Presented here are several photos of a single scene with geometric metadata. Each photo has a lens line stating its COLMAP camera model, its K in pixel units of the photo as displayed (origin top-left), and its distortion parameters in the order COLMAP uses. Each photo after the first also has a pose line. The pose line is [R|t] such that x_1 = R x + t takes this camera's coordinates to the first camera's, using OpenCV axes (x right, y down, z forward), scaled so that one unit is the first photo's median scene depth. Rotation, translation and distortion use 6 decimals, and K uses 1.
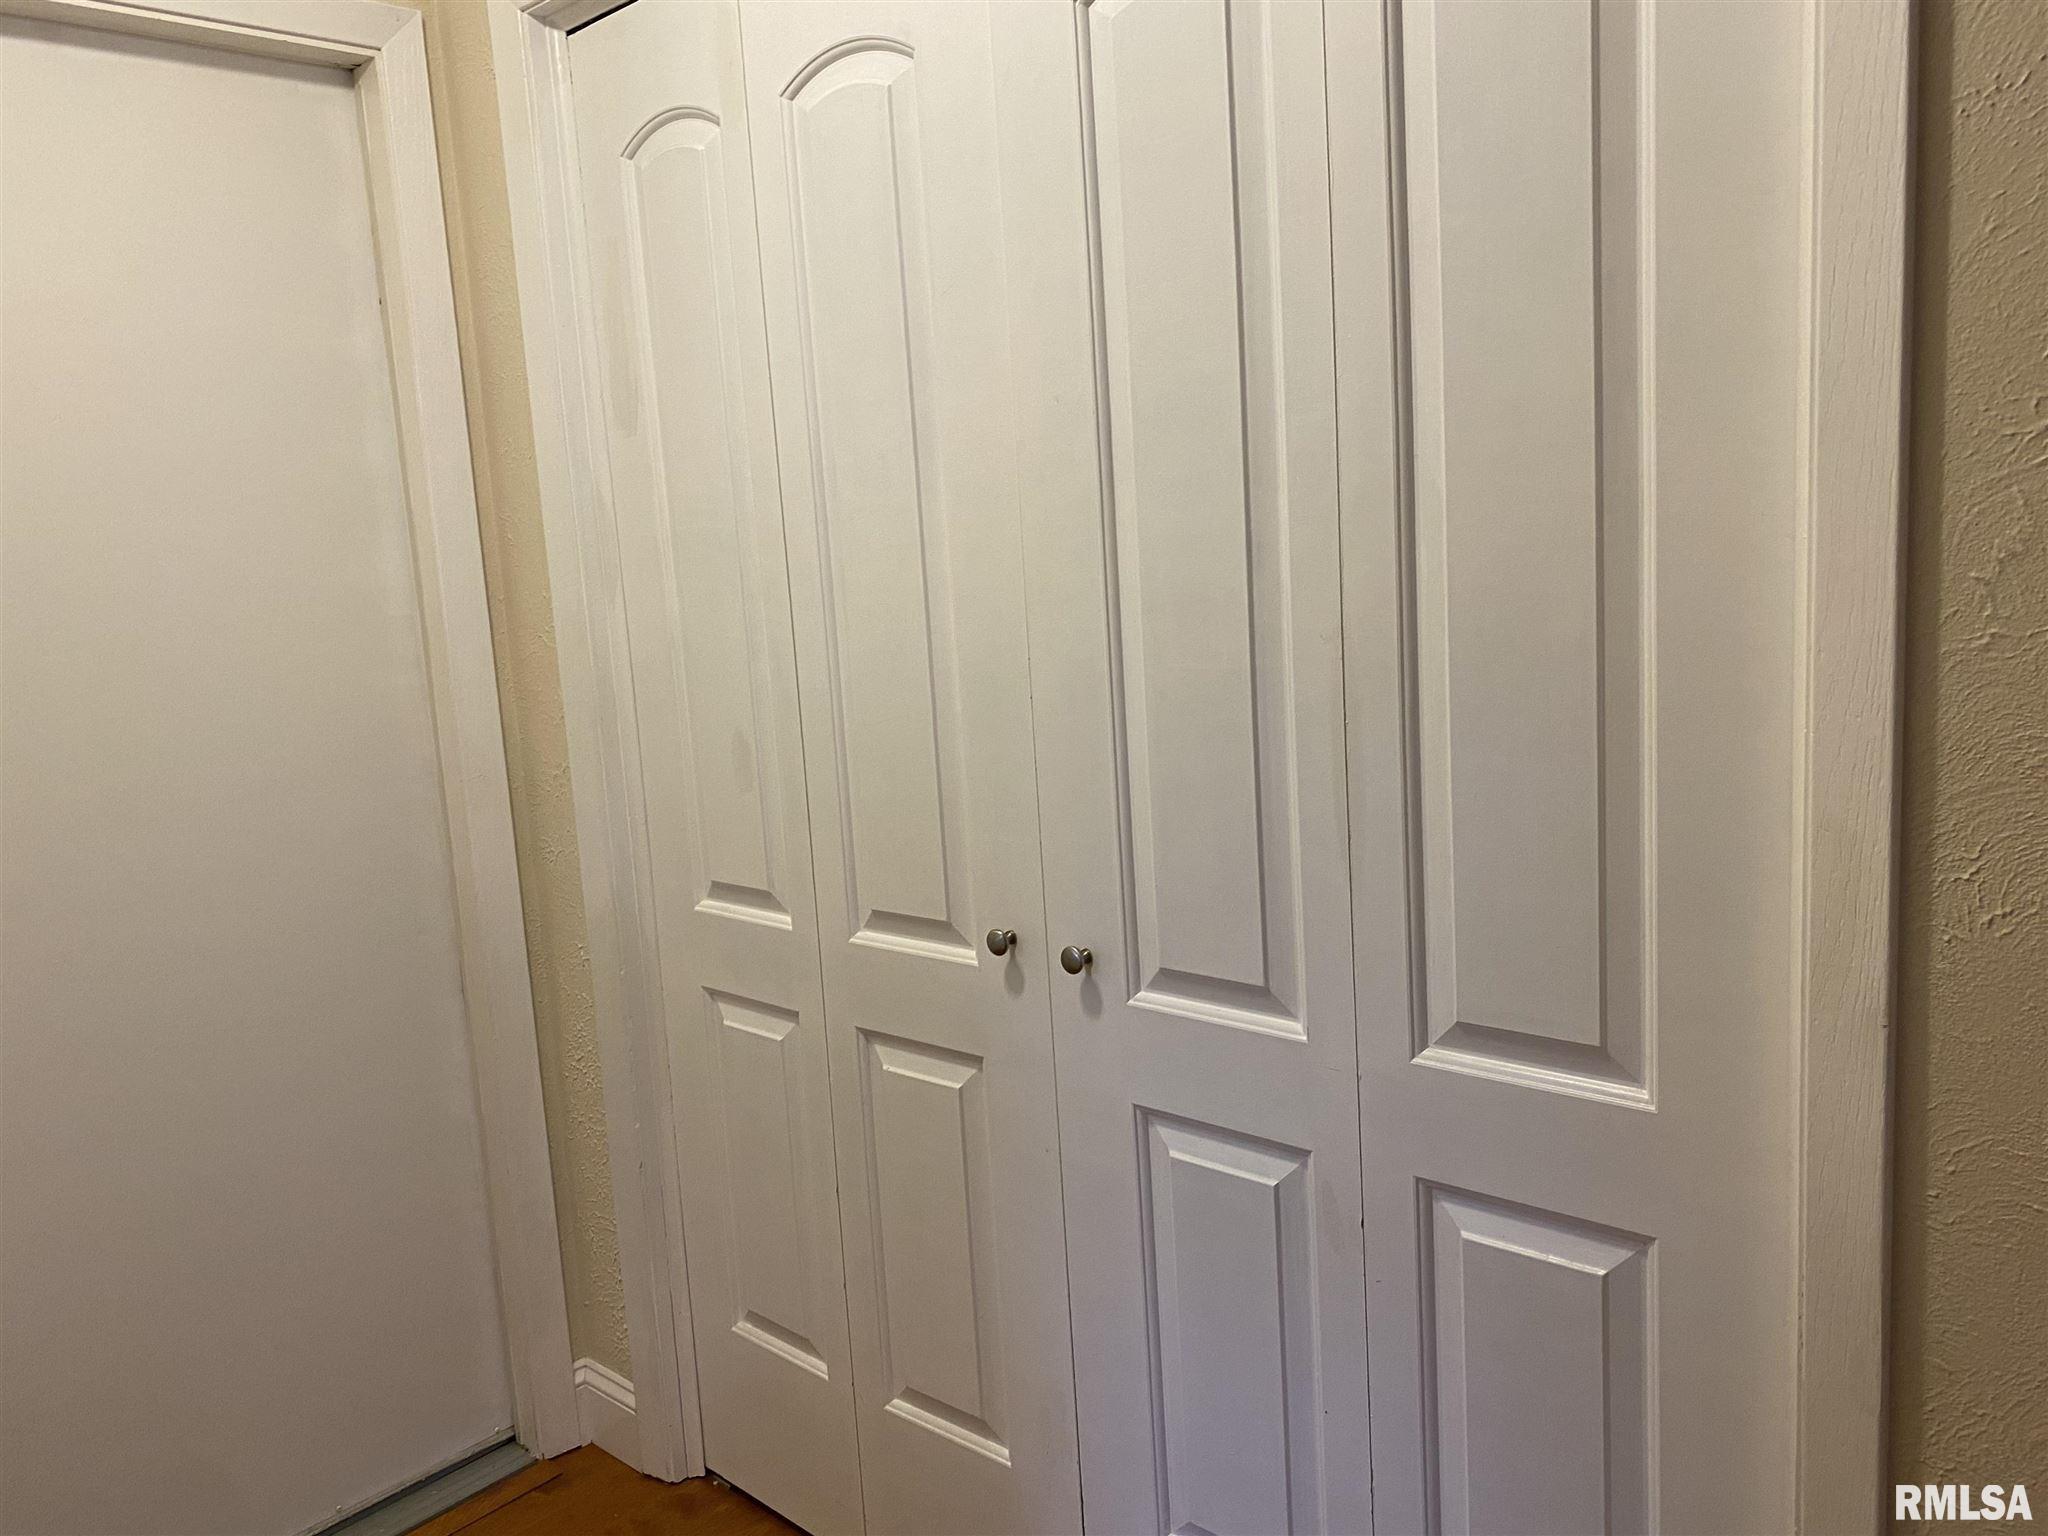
lens RADIAL K [[1586.7, 0, 1021.9], [0, 1586.7, 762.7], [0, 0, 1]] dist [0.009926, 0.002683]
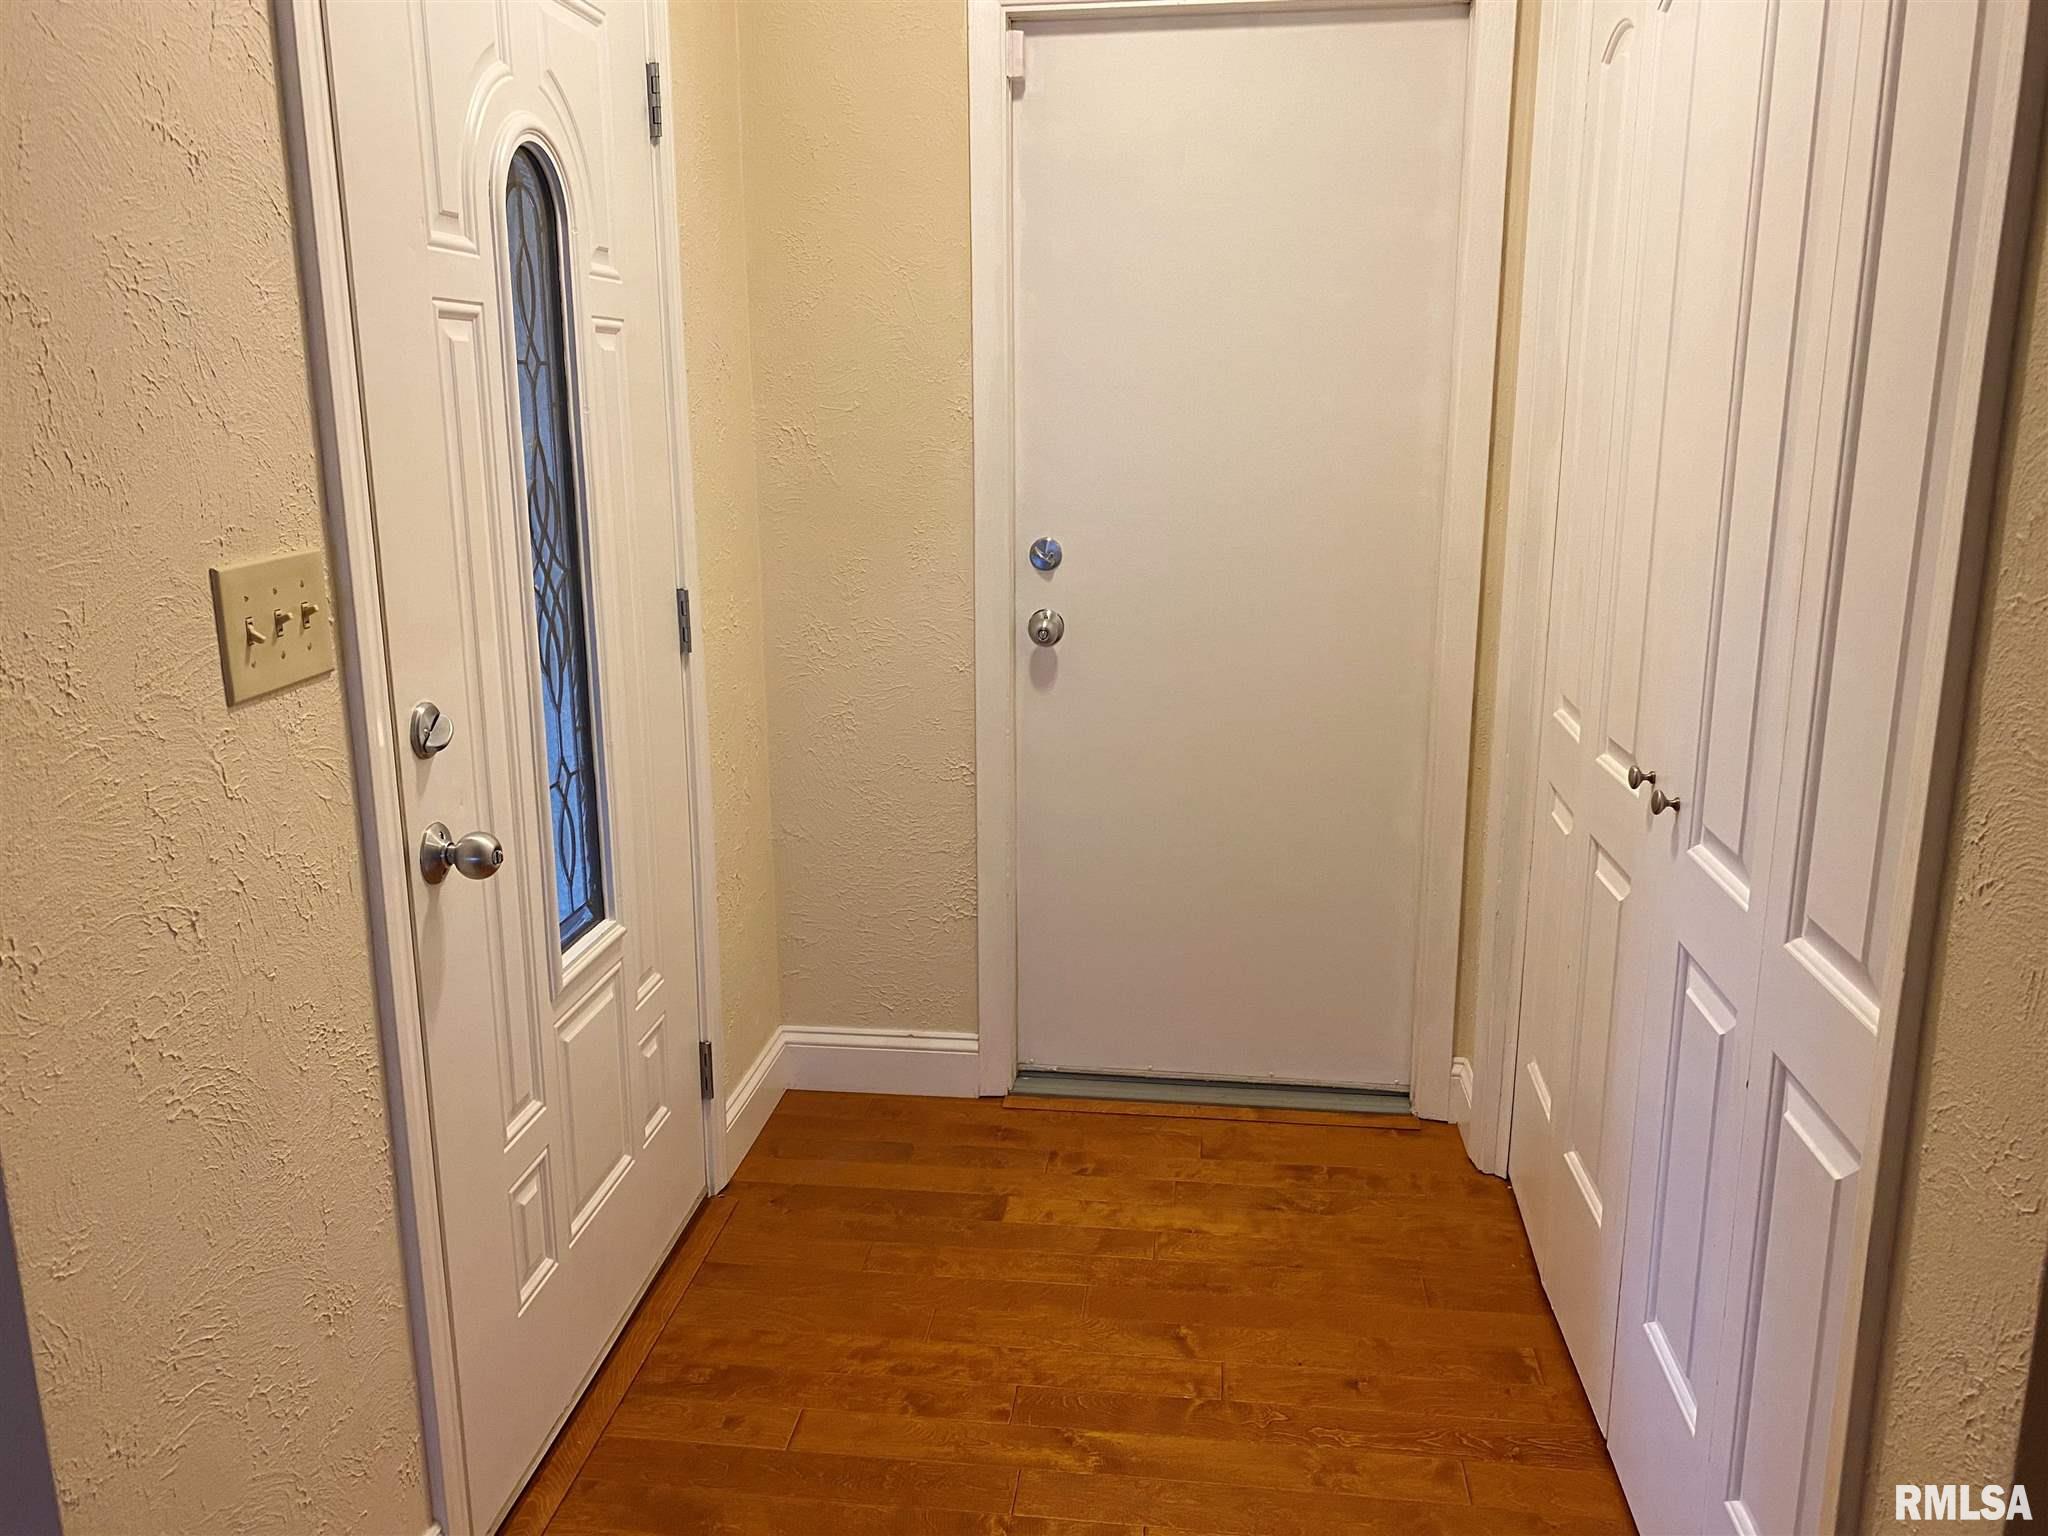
lens RADIAL K [[1571.1, 0, 1018.6], [0, 1571.1, 759.2], [0, 0, 1]] dist [0.029766, -0.003791]
pose [[0.586457, 0.240798, -0.773359, 0.515520], [-0.153284, 0.970529, 0.185950, -0.036217], [0.795344, 0.009492, 0.606084, -0.036755]]
